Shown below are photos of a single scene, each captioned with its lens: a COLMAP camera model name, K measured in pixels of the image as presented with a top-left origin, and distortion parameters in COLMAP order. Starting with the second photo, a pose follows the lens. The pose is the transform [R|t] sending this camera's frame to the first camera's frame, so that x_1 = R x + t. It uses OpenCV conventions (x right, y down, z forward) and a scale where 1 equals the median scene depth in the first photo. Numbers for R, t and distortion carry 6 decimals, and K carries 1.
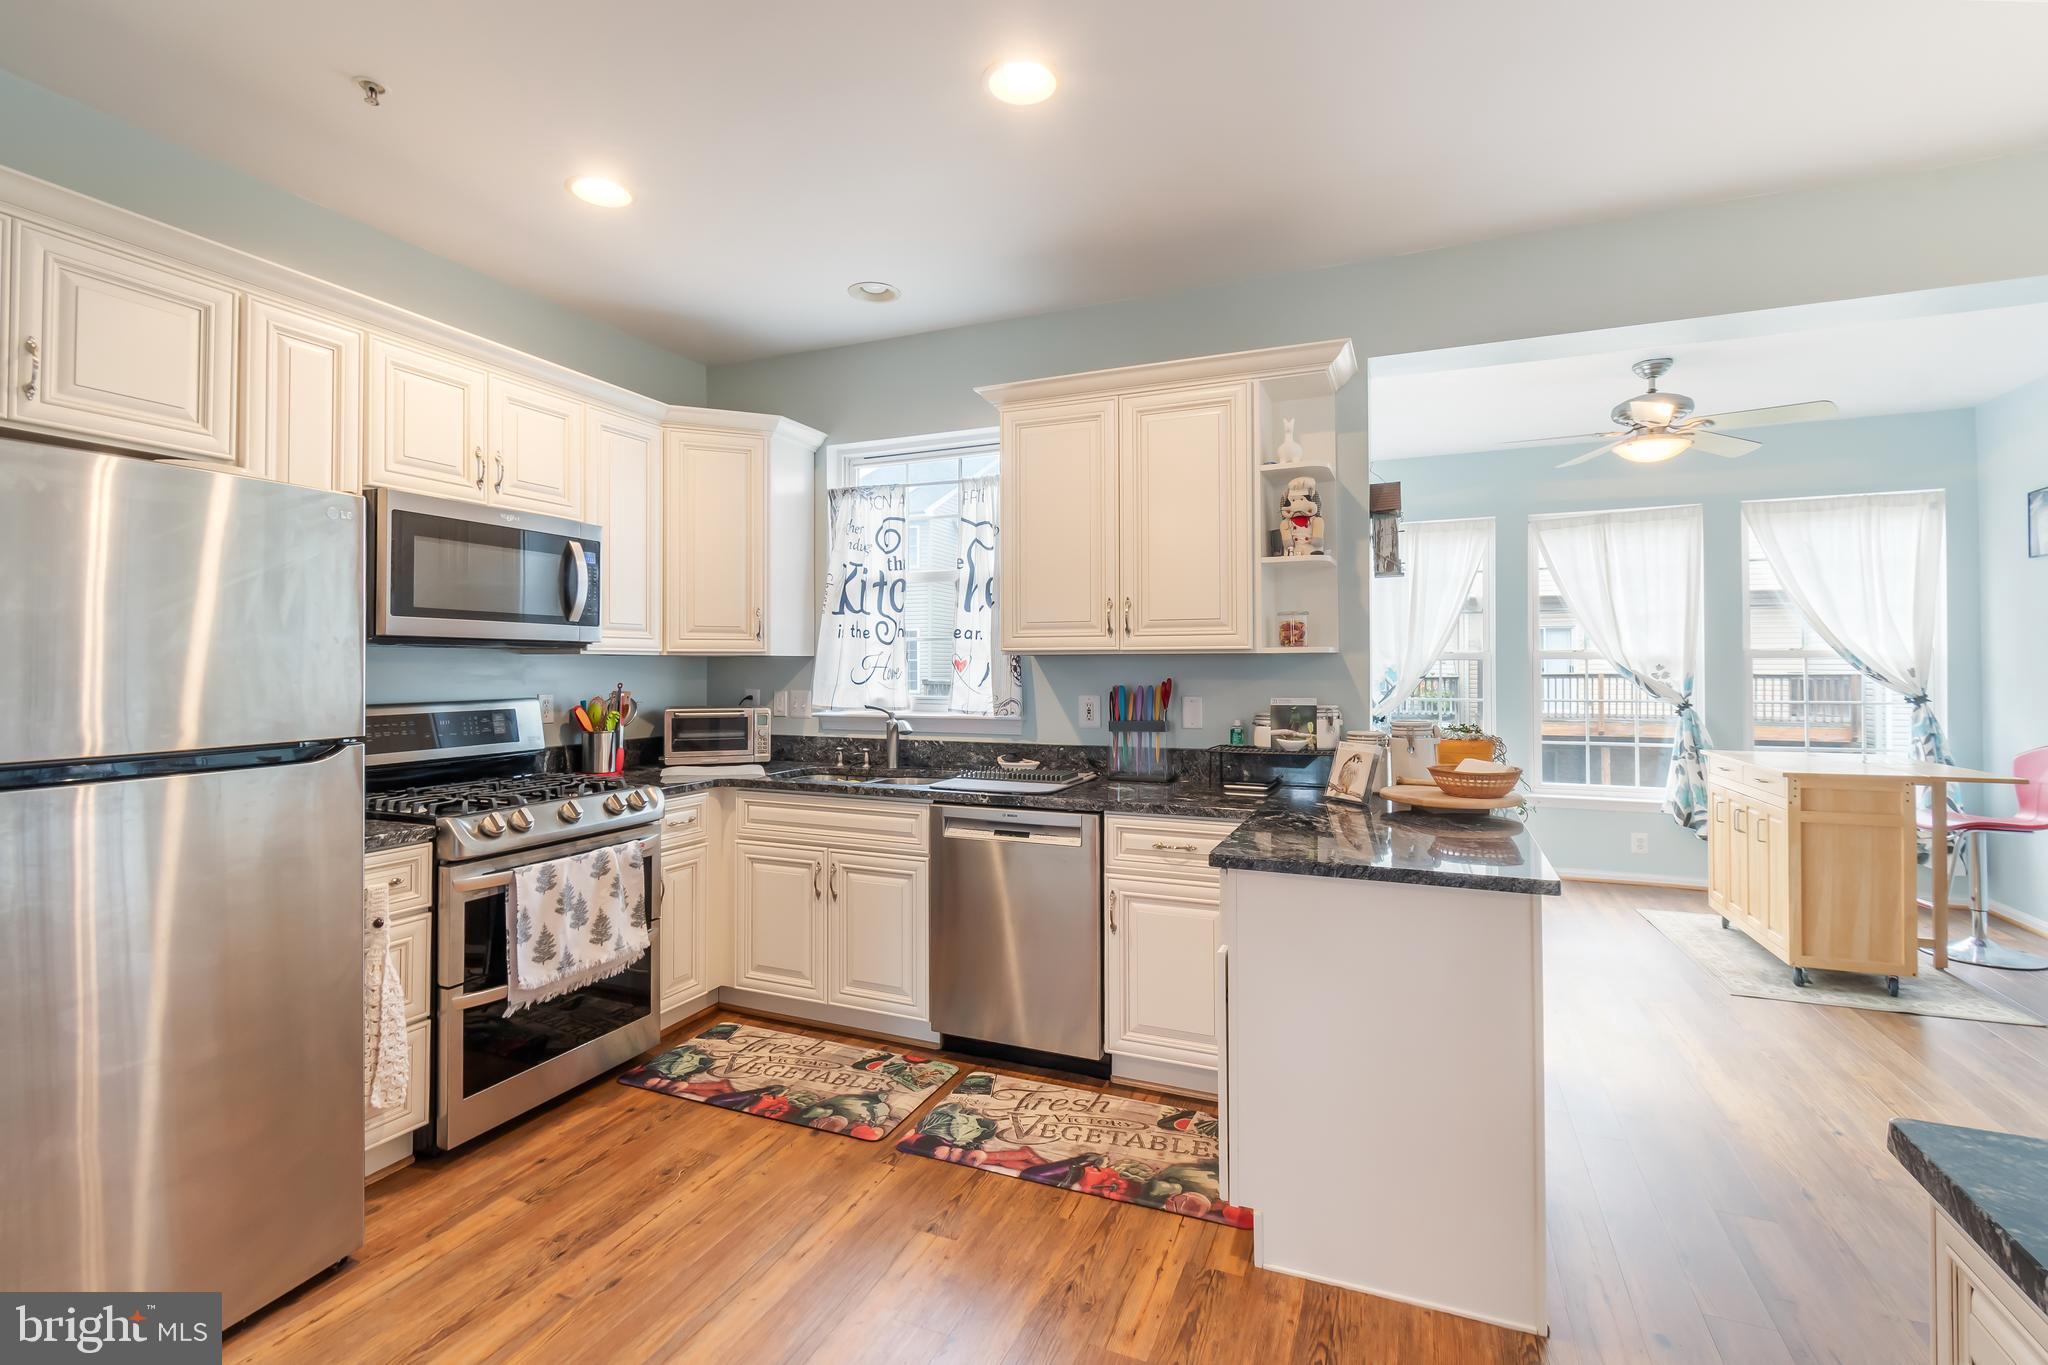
lens RADIAL K [[922.5, 0, 1029.9], [0, 922.5, 652.2], [0, 0, 1]] dist [0.004588, -0.001237]
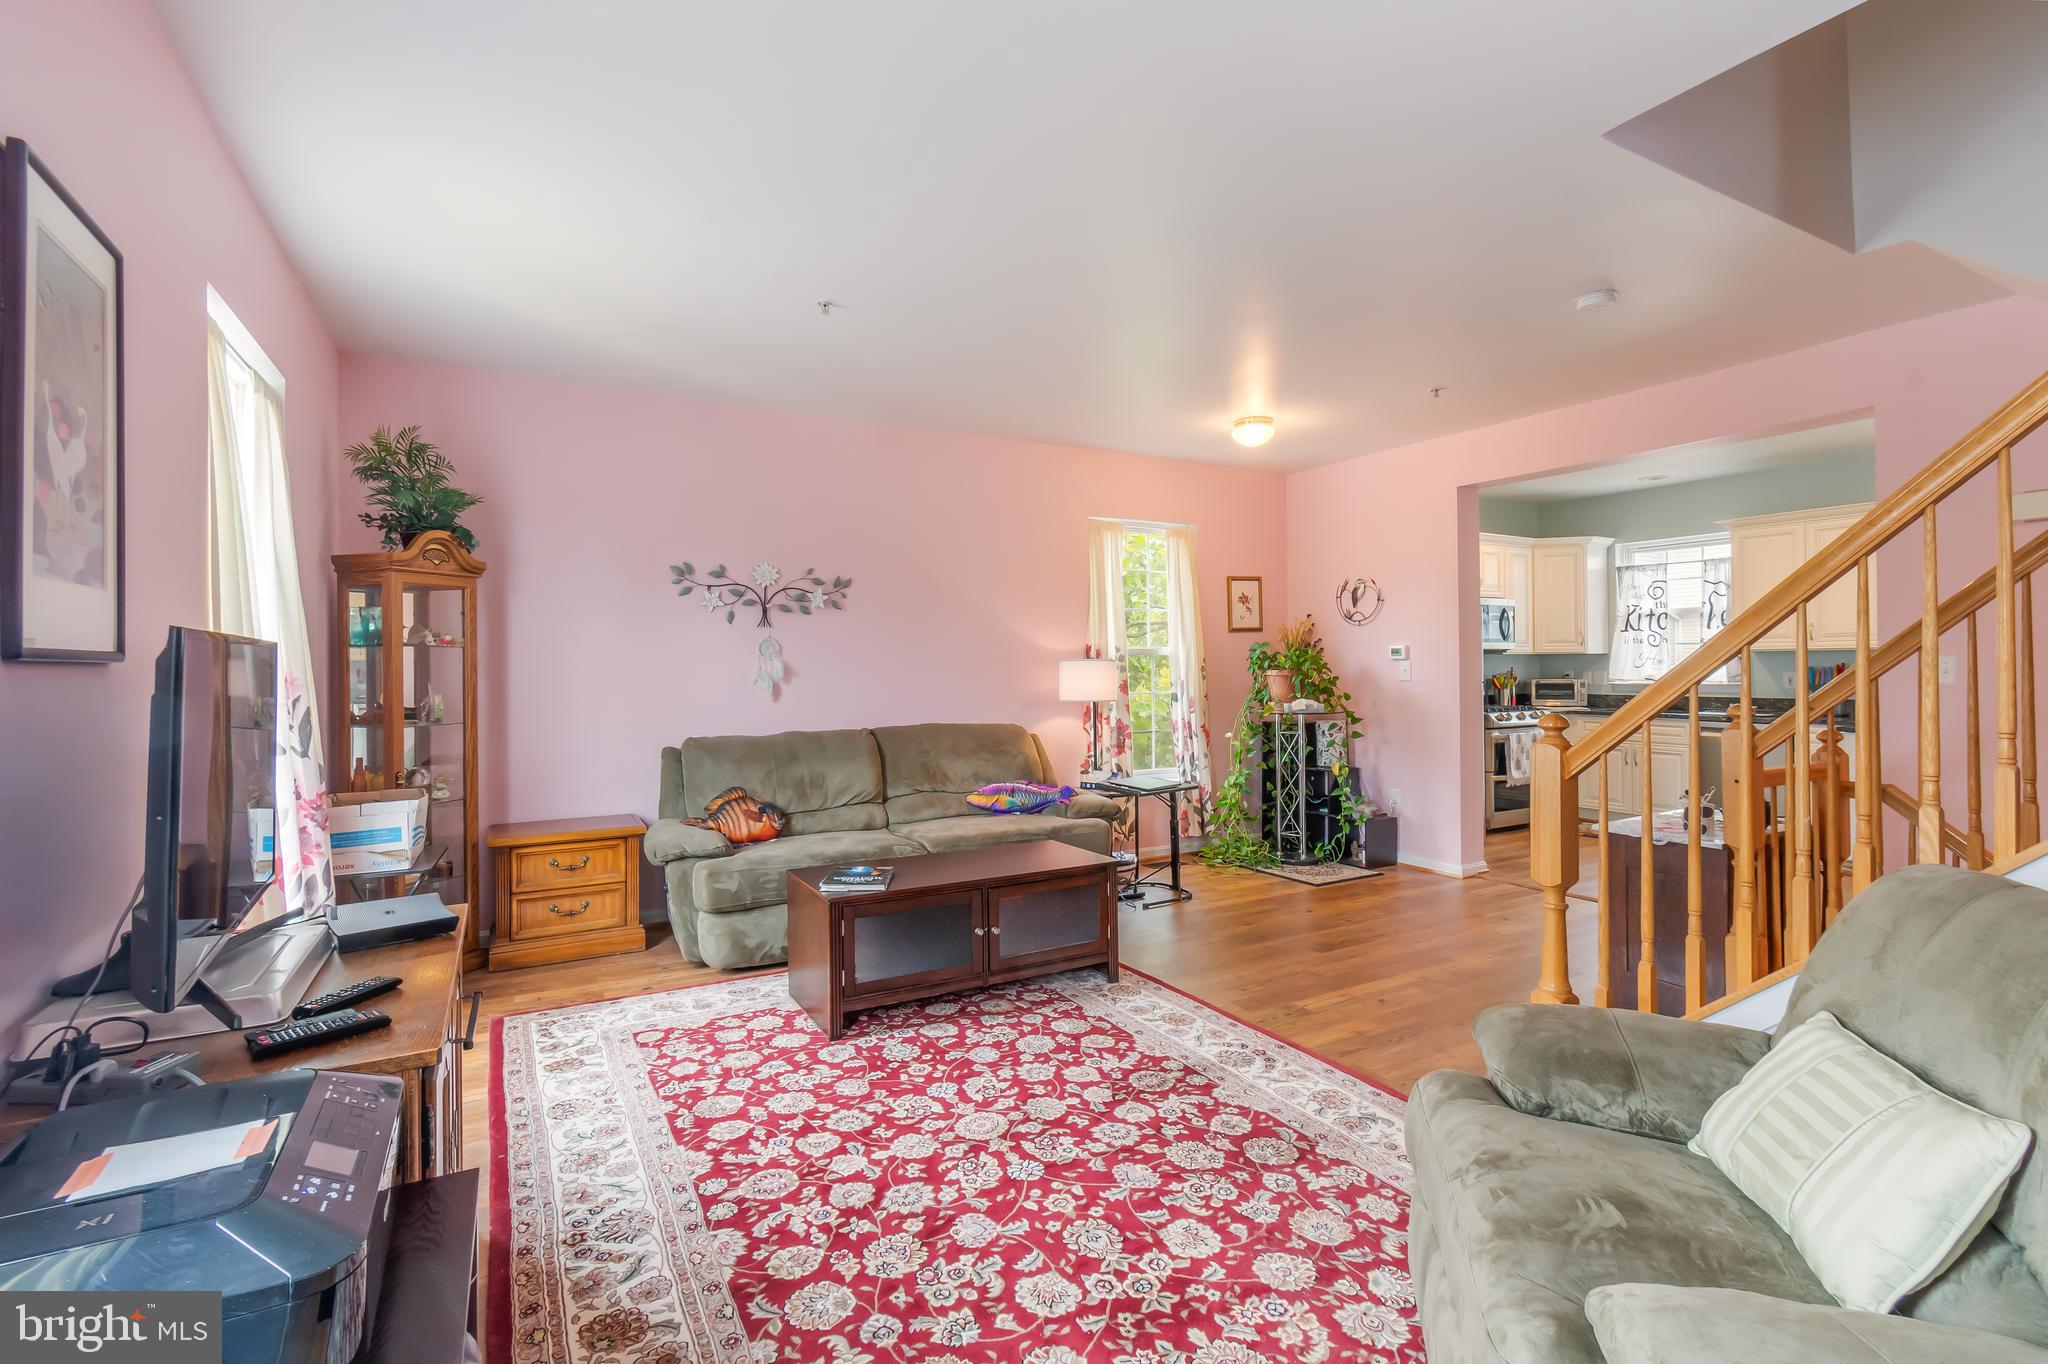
lens RADIAL K [[922.5, 0, 1027.4], [0, 922.5, 673.8], [0, 0, 1]] dist [0.004588, -0.001237]
pose [[0.789371, -0.000759, -0.613916, -0.005692], [0.017114, 0.999638, 0.020770, -0.015710], [0.613678, -0.026902, 0.789098, -1.437432]]
